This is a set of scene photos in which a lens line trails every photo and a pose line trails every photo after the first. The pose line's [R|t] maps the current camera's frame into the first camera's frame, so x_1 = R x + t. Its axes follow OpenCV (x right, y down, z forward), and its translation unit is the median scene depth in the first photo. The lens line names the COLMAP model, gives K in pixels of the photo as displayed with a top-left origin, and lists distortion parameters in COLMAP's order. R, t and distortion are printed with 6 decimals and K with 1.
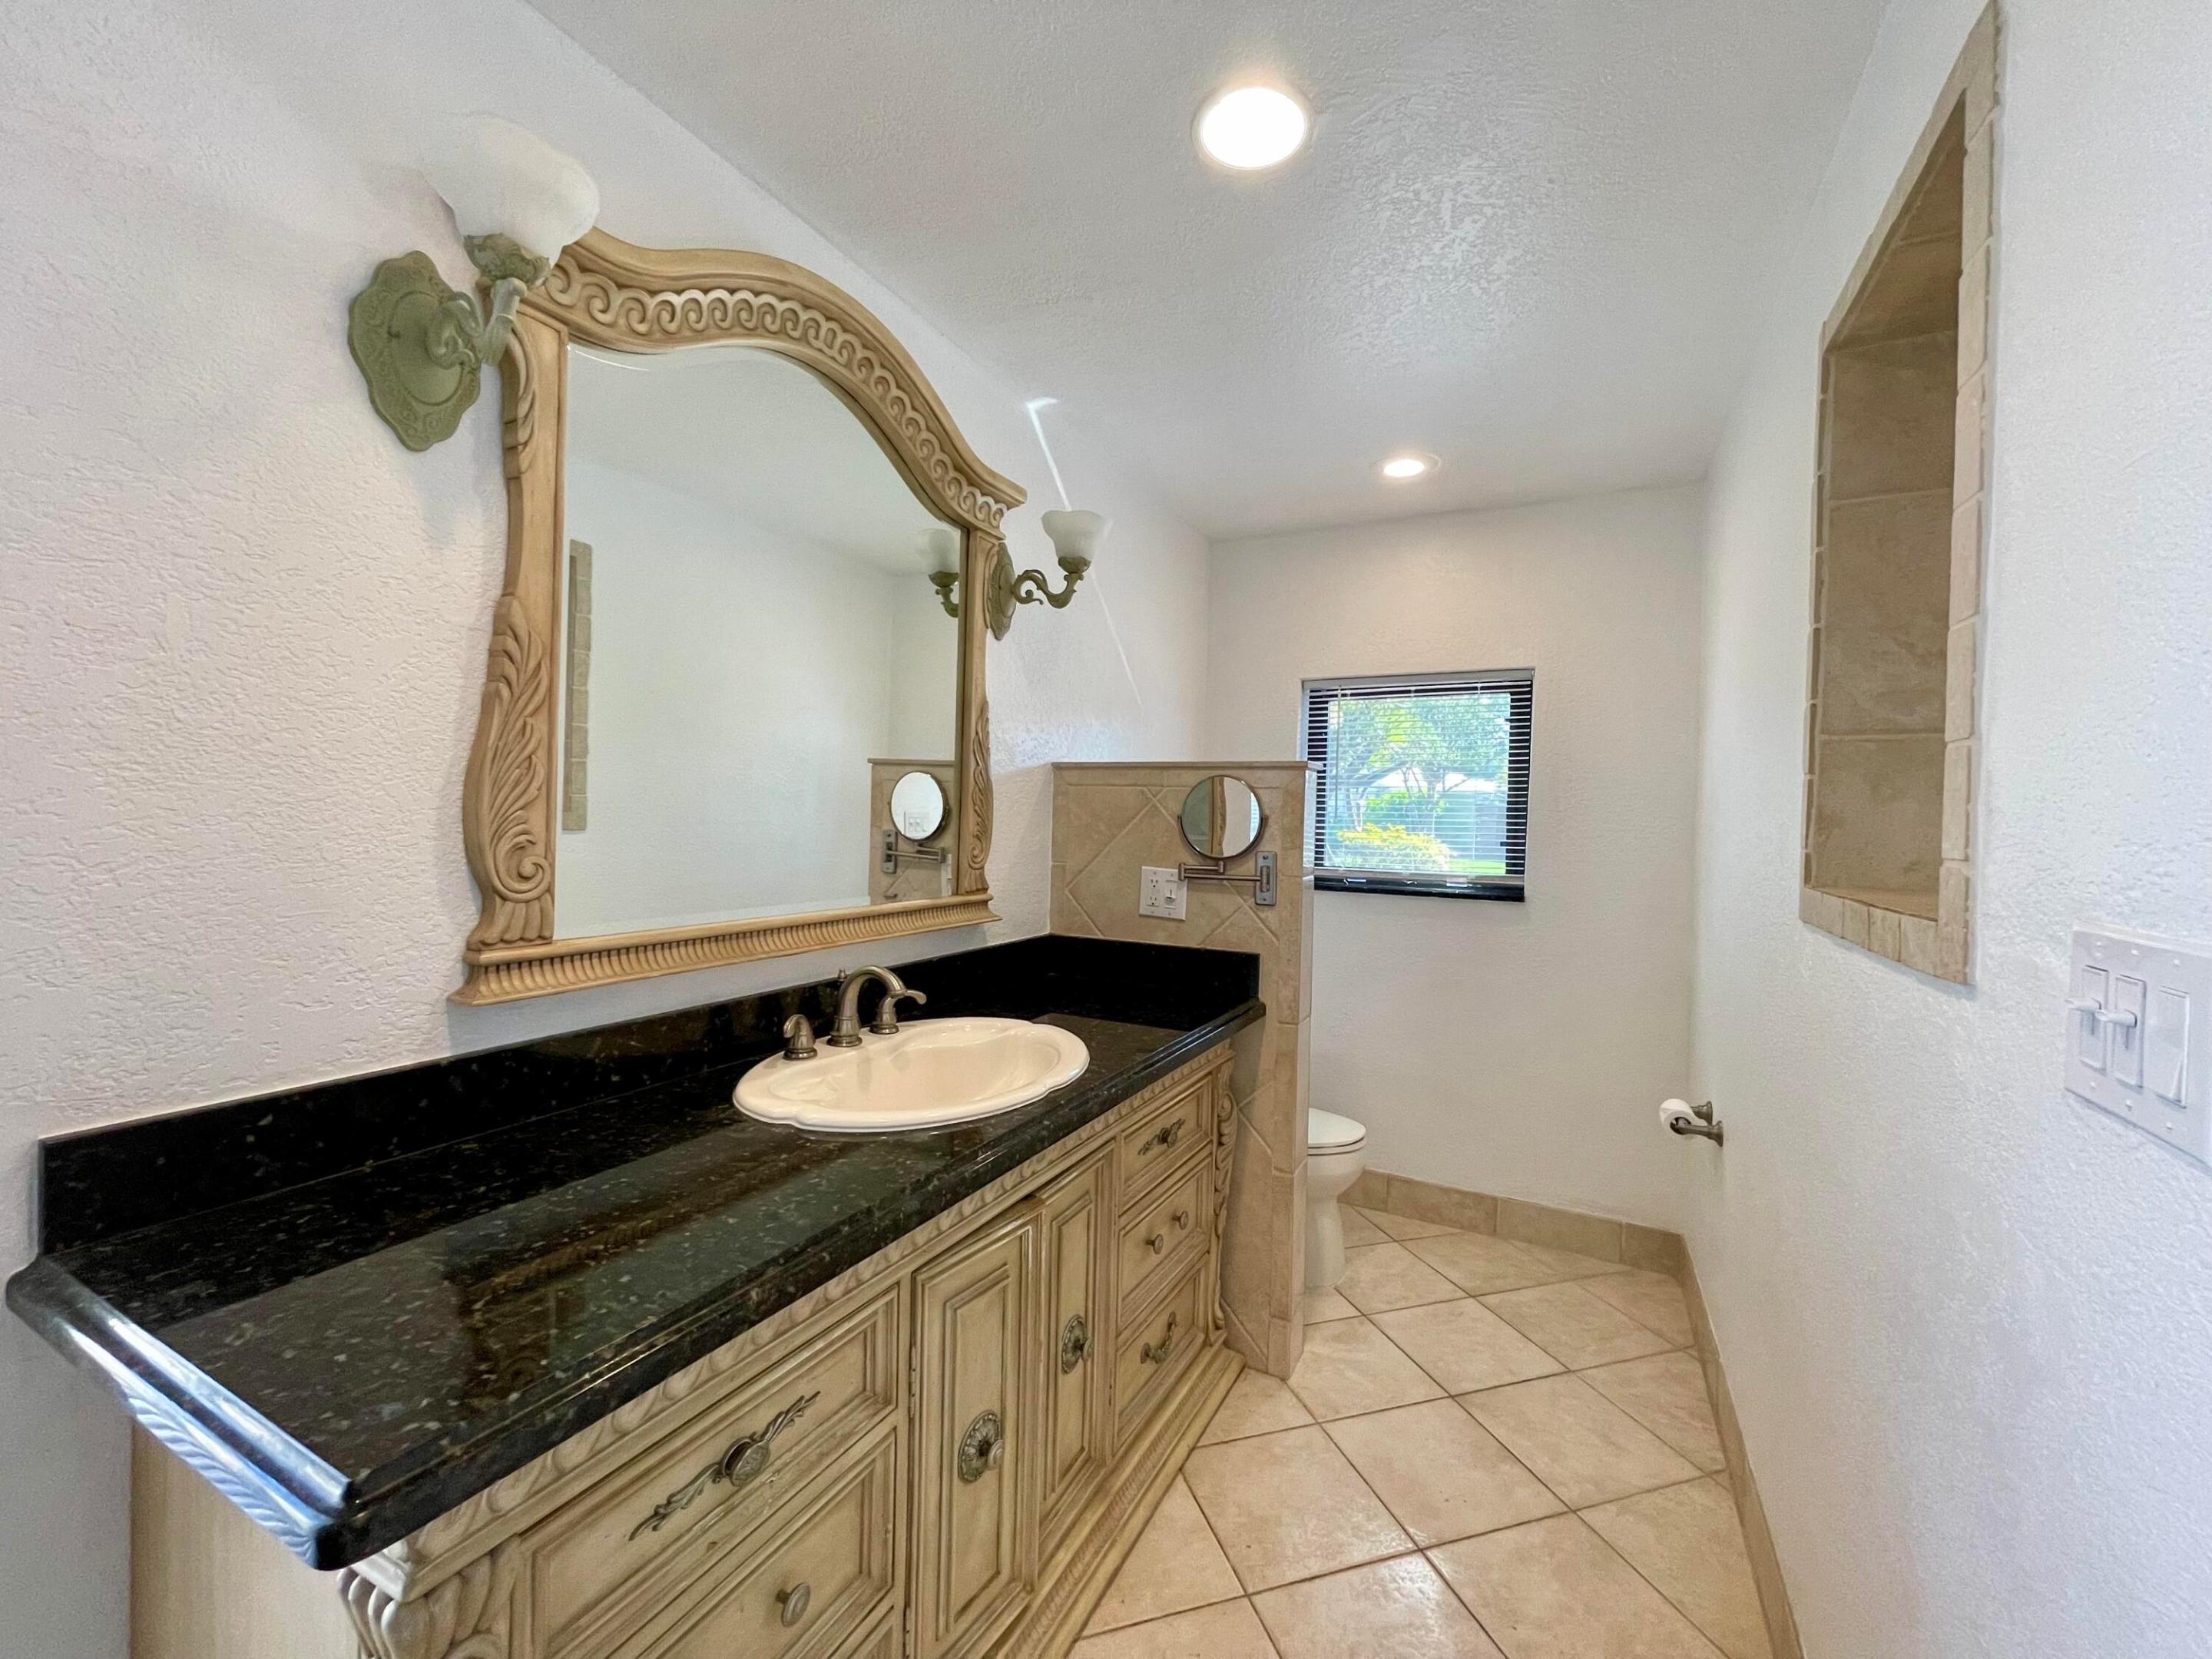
lens RADIAL K [[896.5, 0, 1098.9], [0, 896.5, 830.9], [0, 0, 1]] dist [-0.002034, 0.000072]
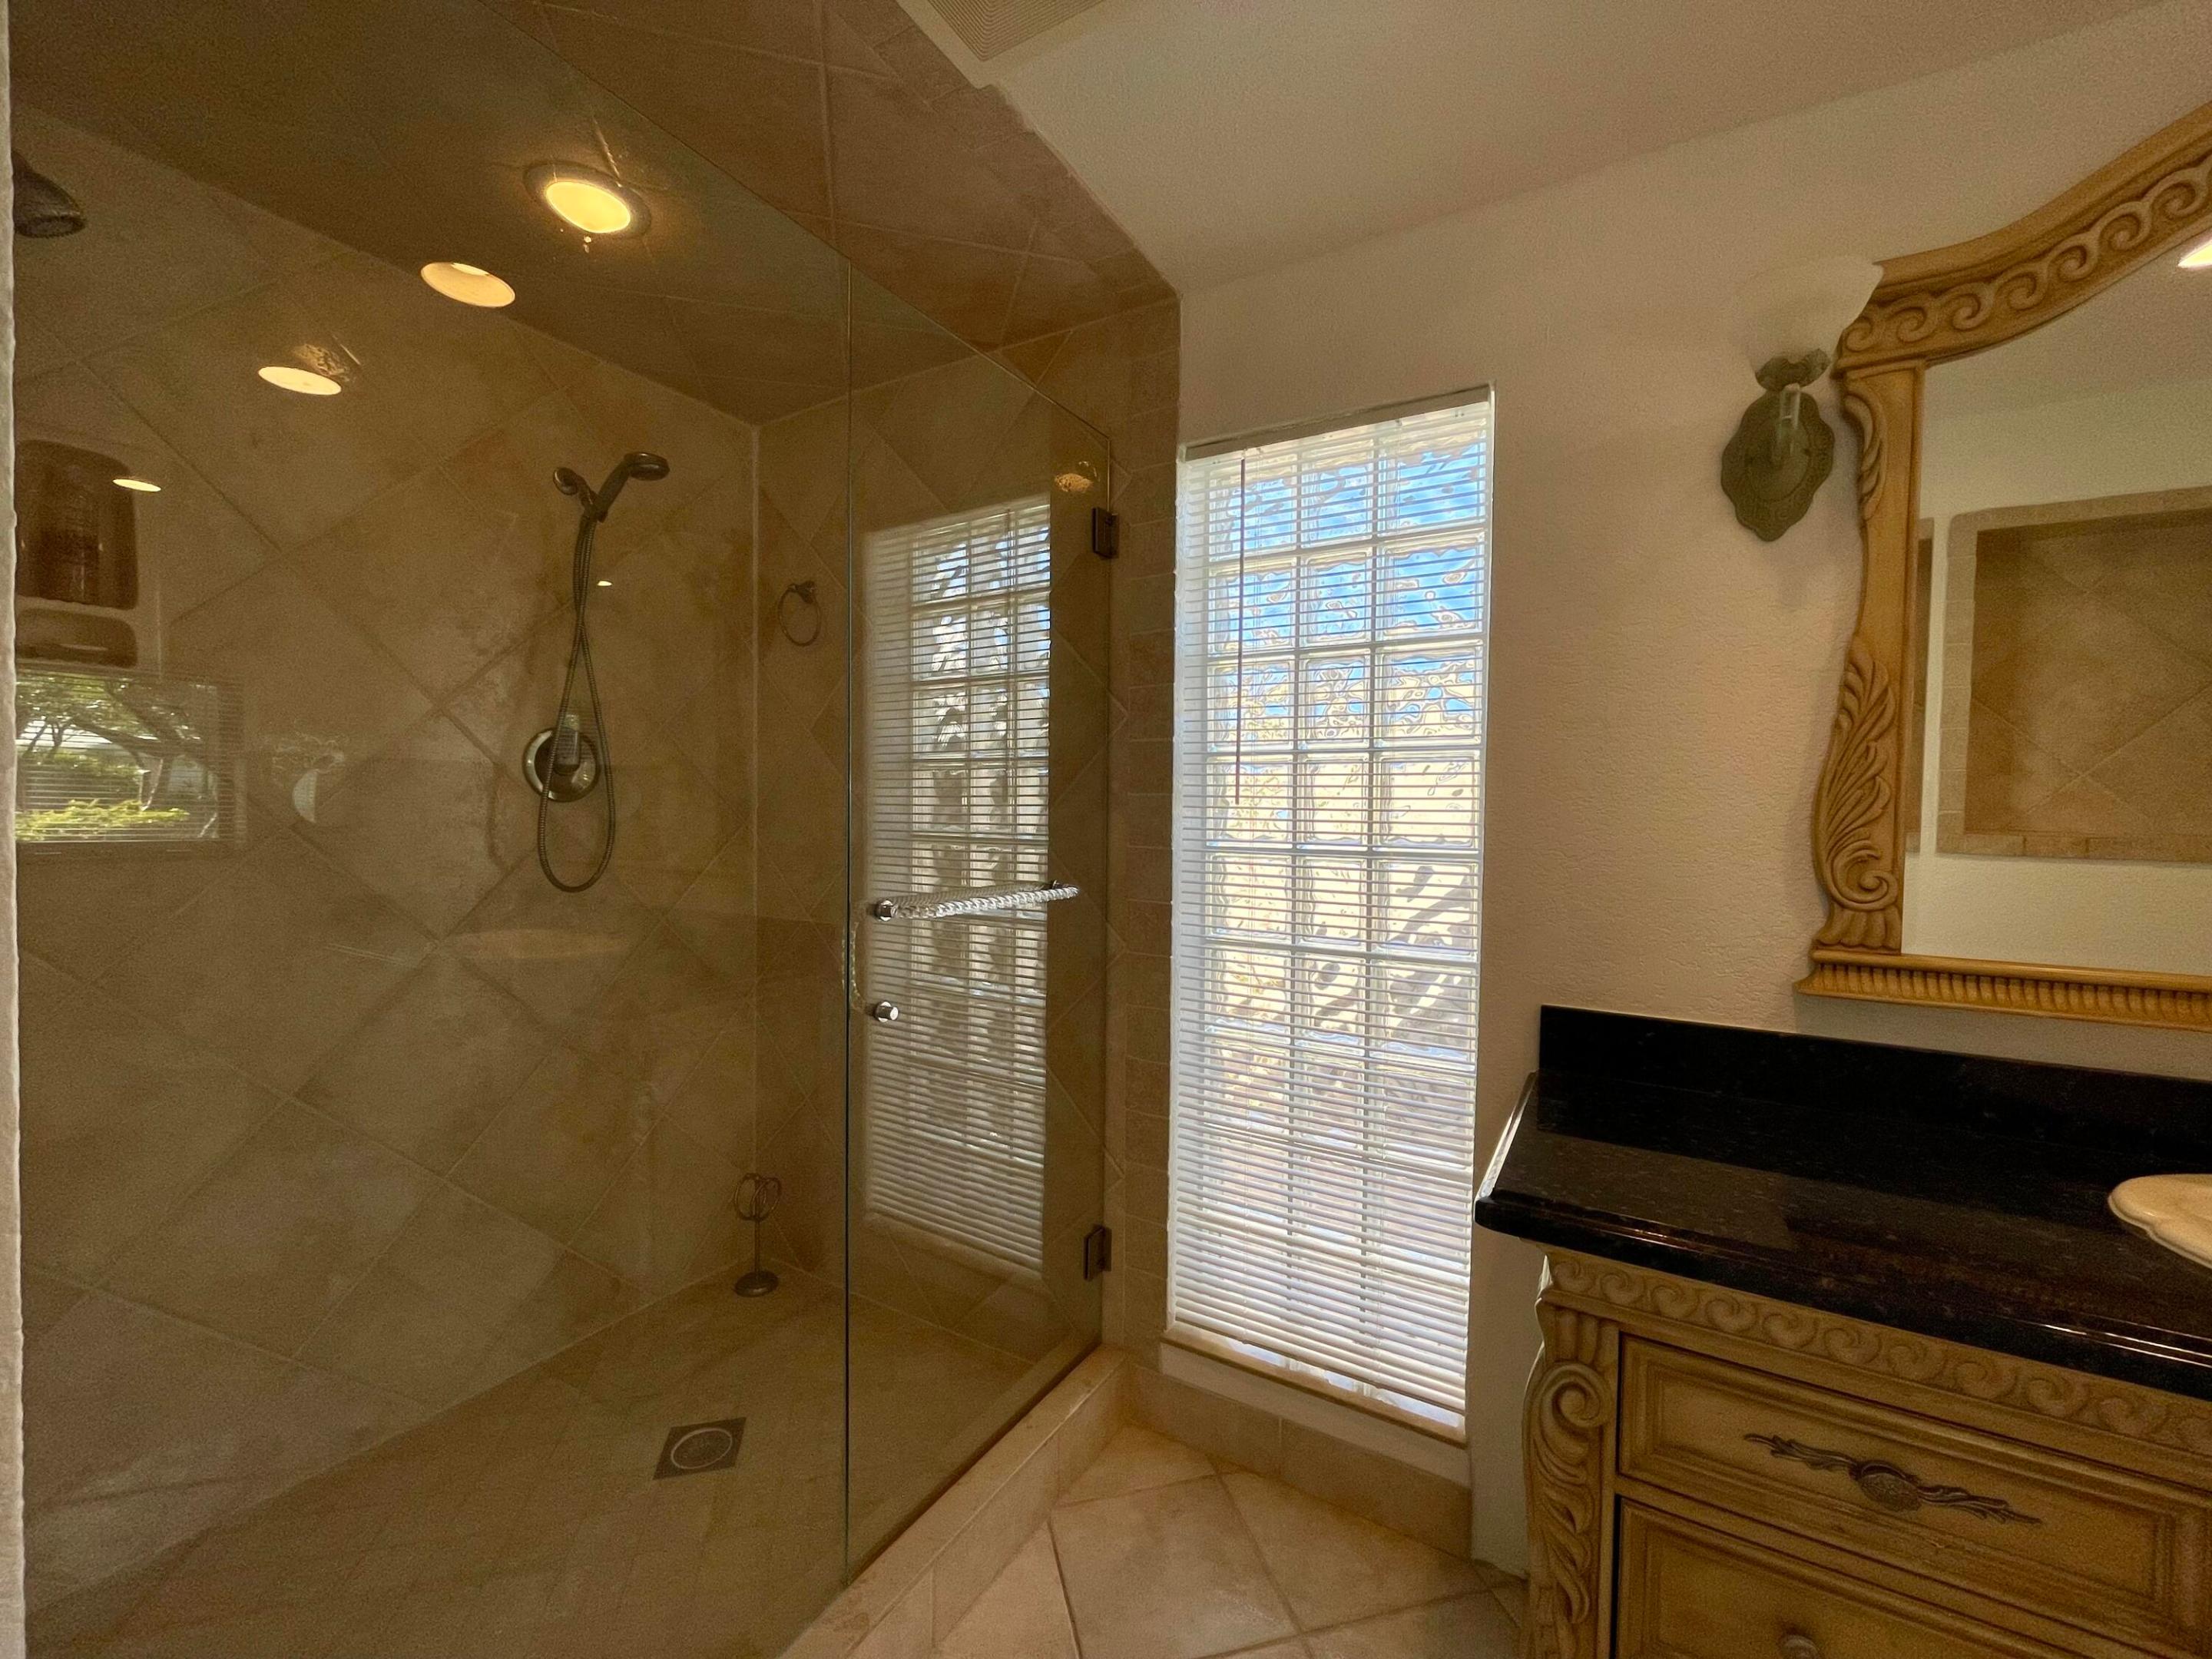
lens RADIAL K [[896.5, 0, 1091.9], [0, 896.5, 830.9], [0, 0, 1]] dist [-0.002034, 0.000072]
pose [[-0.067428, 0.004488, -0.997714, 0.498897], [-0.033727, 0.999408, 0.006775, 0.005979], [0.997154, 0.034106, -0.067236, 0.131416]]
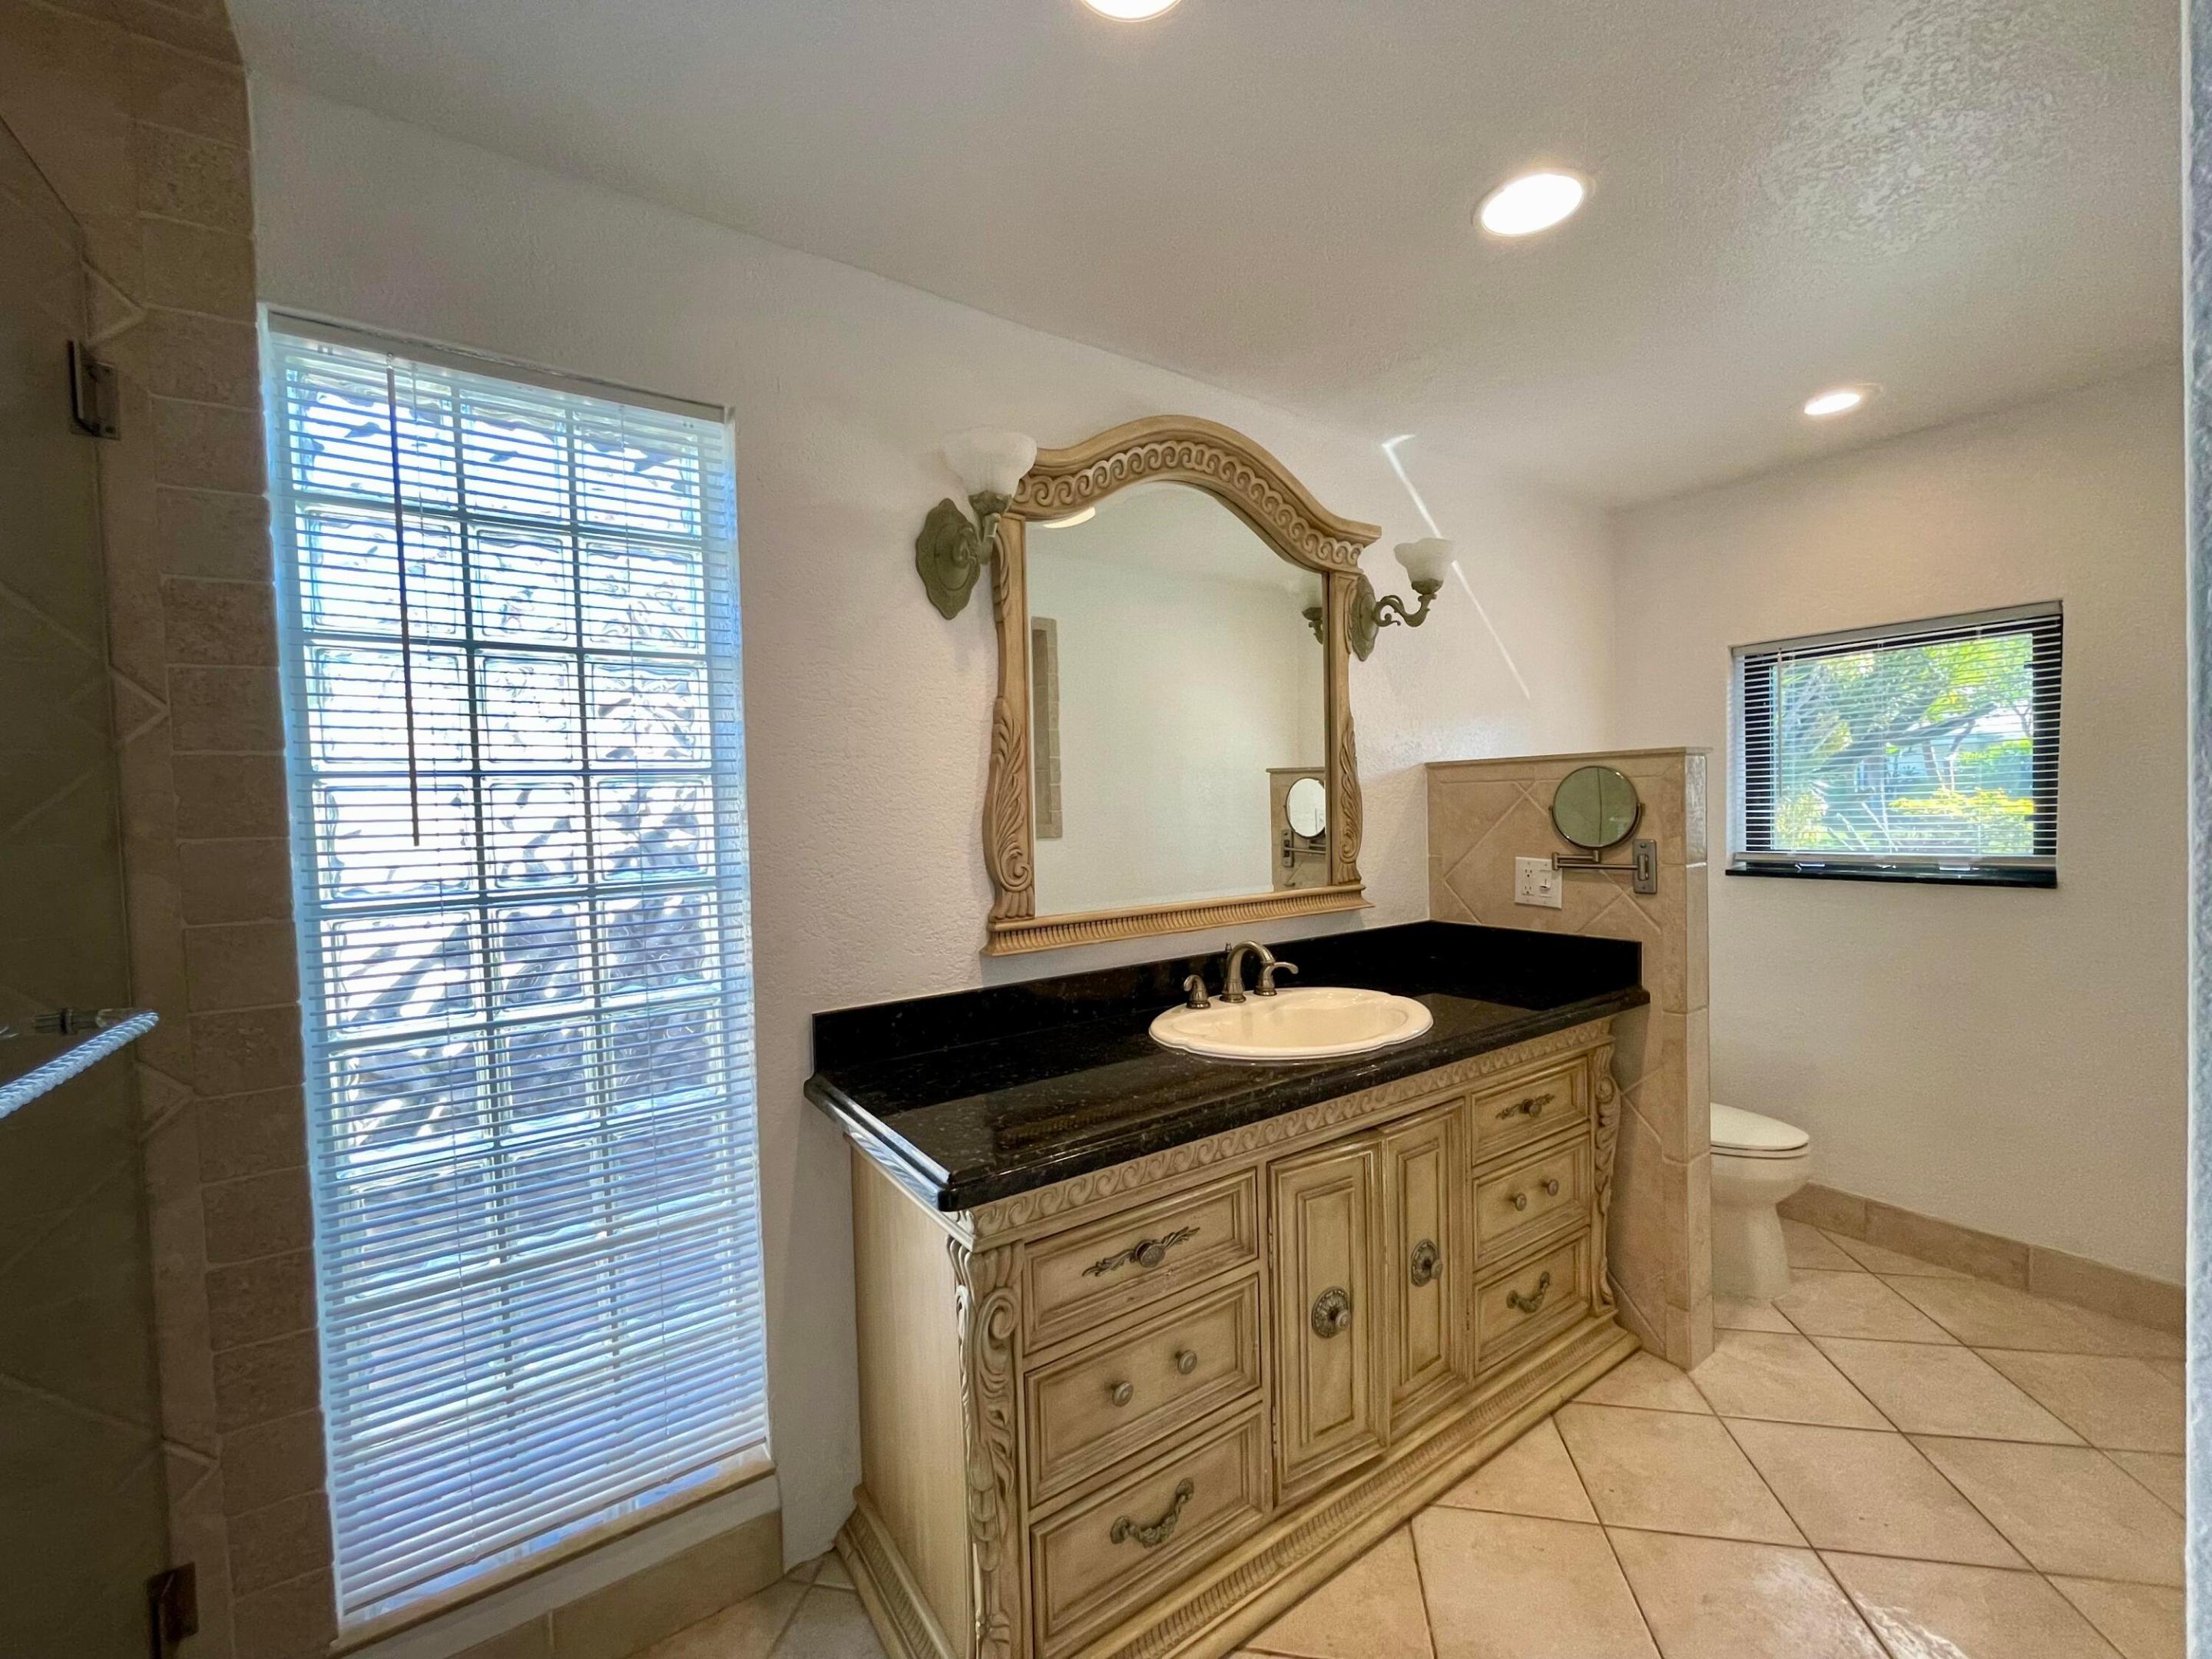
lens RADIAL K [[896.5, 0, 1089.1], [0, 896.5, 835.7], [0, 0, 1]] dist [-0.002034, 0.000072]
pose [[0.875417, -0.033483, -0.482208, 0.219482], [0.041593, 0.999116, 0.006133, -0.022673], [0.481576, -0.025426, 0.876035, -0.299377]]
